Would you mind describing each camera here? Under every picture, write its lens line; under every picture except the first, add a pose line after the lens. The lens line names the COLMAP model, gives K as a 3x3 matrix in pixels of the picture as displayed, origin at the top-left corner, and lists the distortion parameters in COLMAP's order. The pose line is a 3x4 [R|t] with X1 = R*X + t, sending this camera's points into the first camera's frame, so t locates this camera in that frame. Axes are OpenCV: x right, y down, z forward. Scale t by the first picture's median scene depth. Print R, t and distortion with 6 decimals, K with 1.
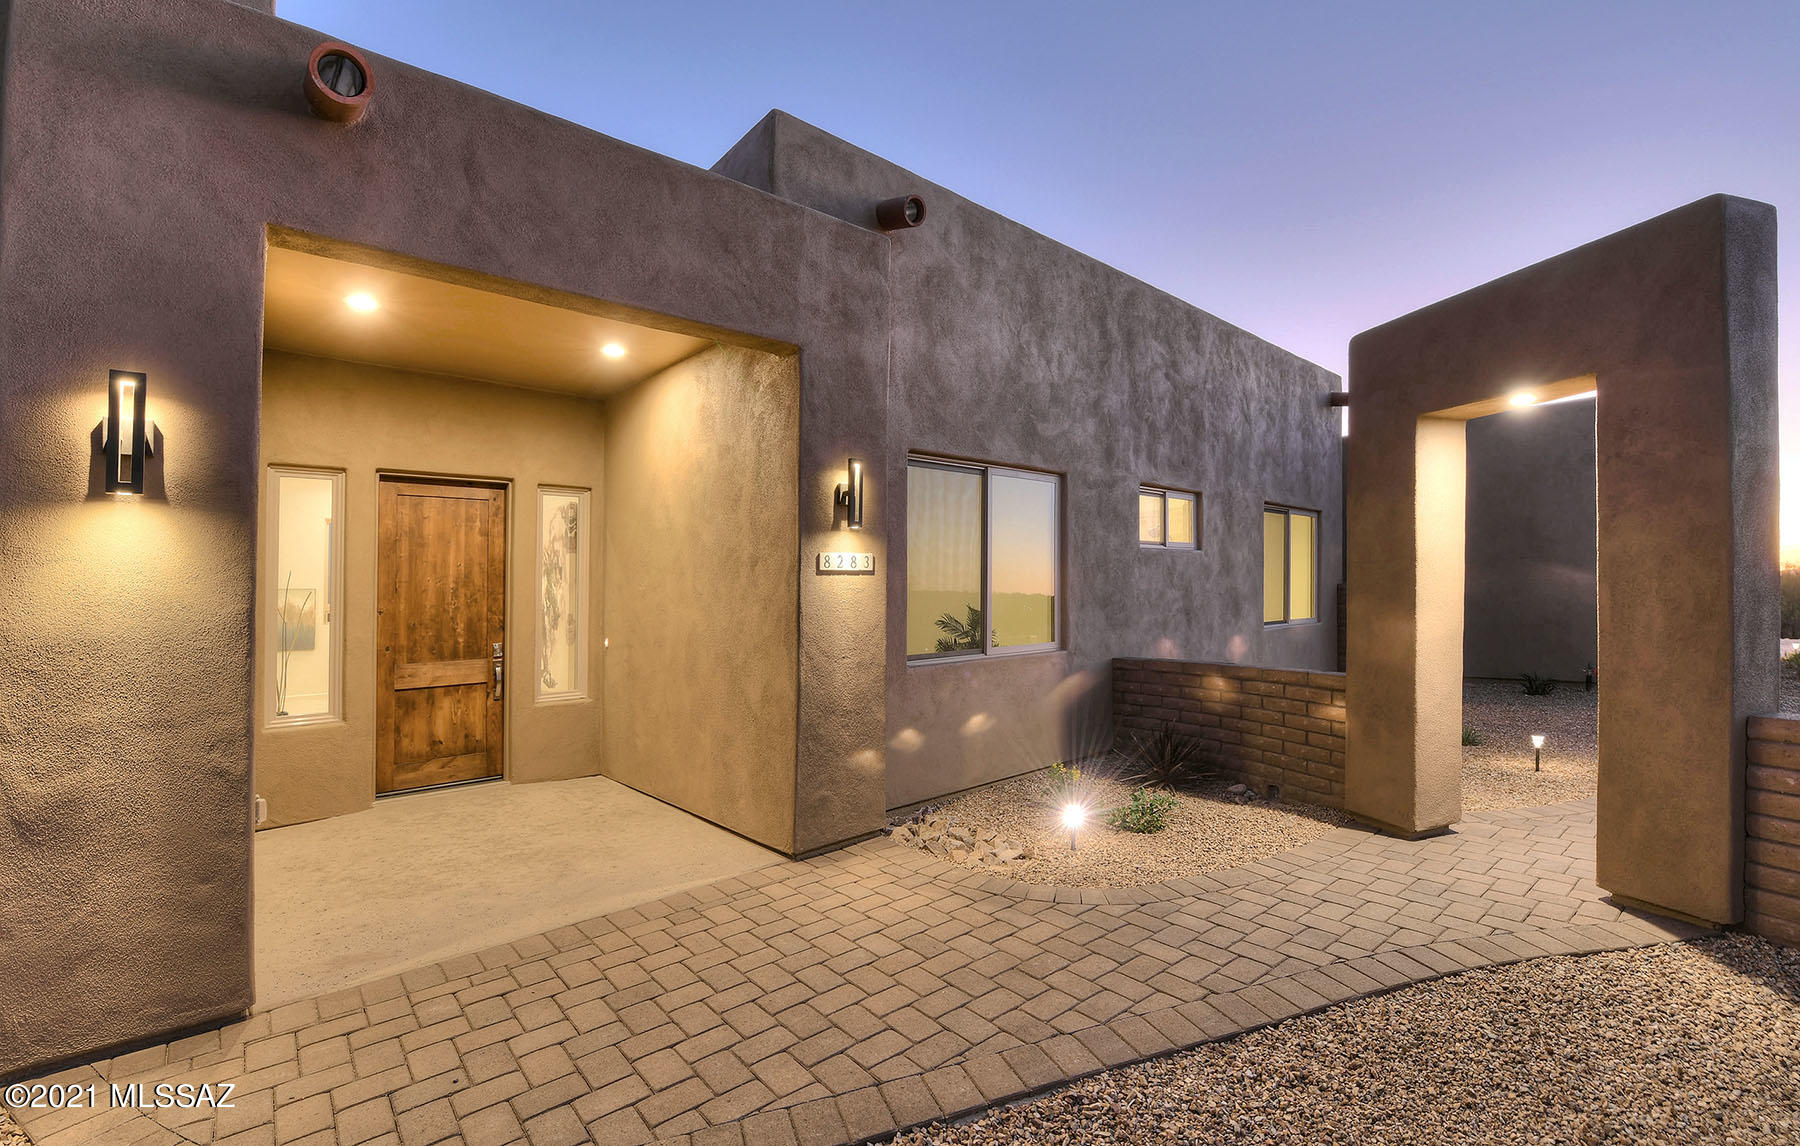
lens RADIAL K [[771.9, 0, 900.0], [0, 771.9, 573.0], [0, 0, 1]] dist [-0.015582, -0.000600]
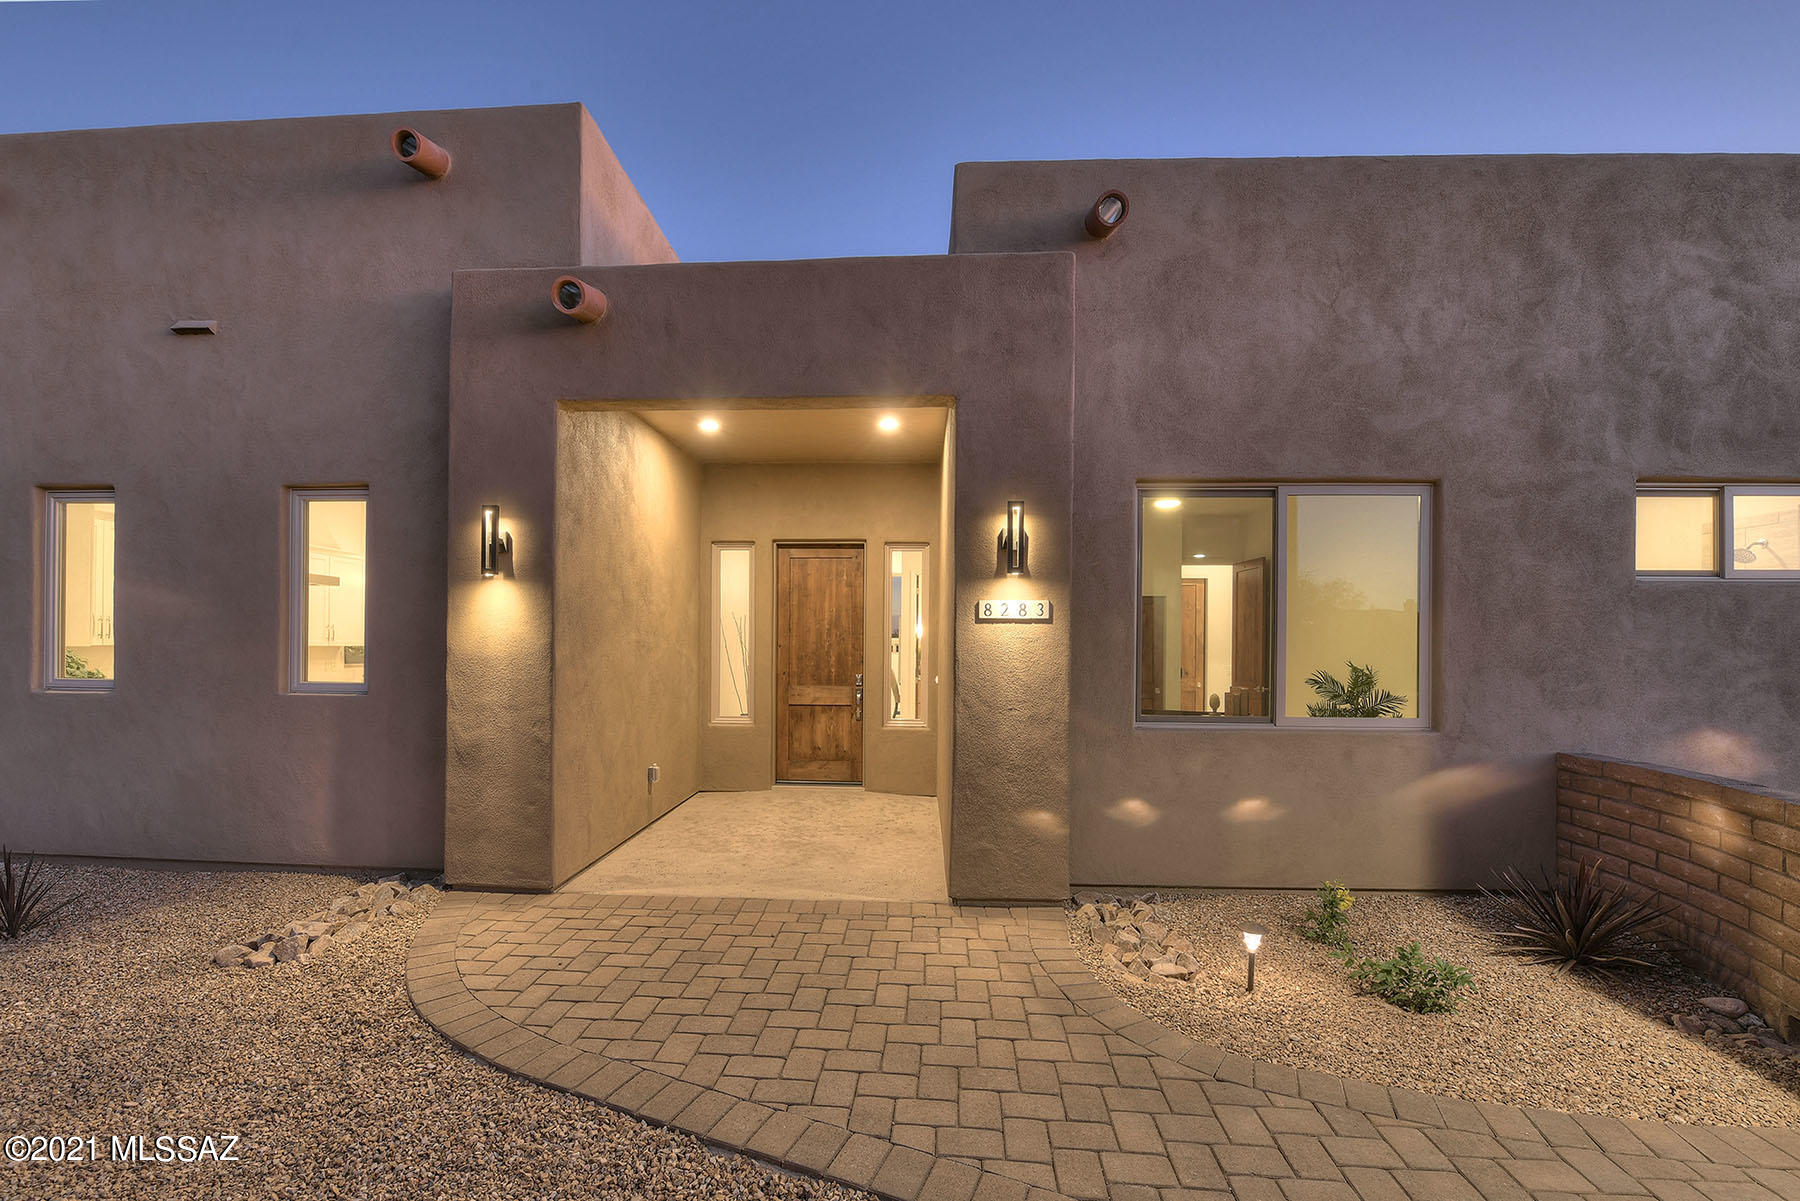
lens RADIAL K [[772.8, 0, 897.1], [0, 772.8, 617.4], [0, 0, 1]] dist [-0.011639, -0.004481]
pose [[0.707342, 0.007120, -0.706836, 0.418486], [-0.002324, 0.999967, 0.007747, -0.009782], [0.706868, -0.003837, 0.707335, 0.182526]]
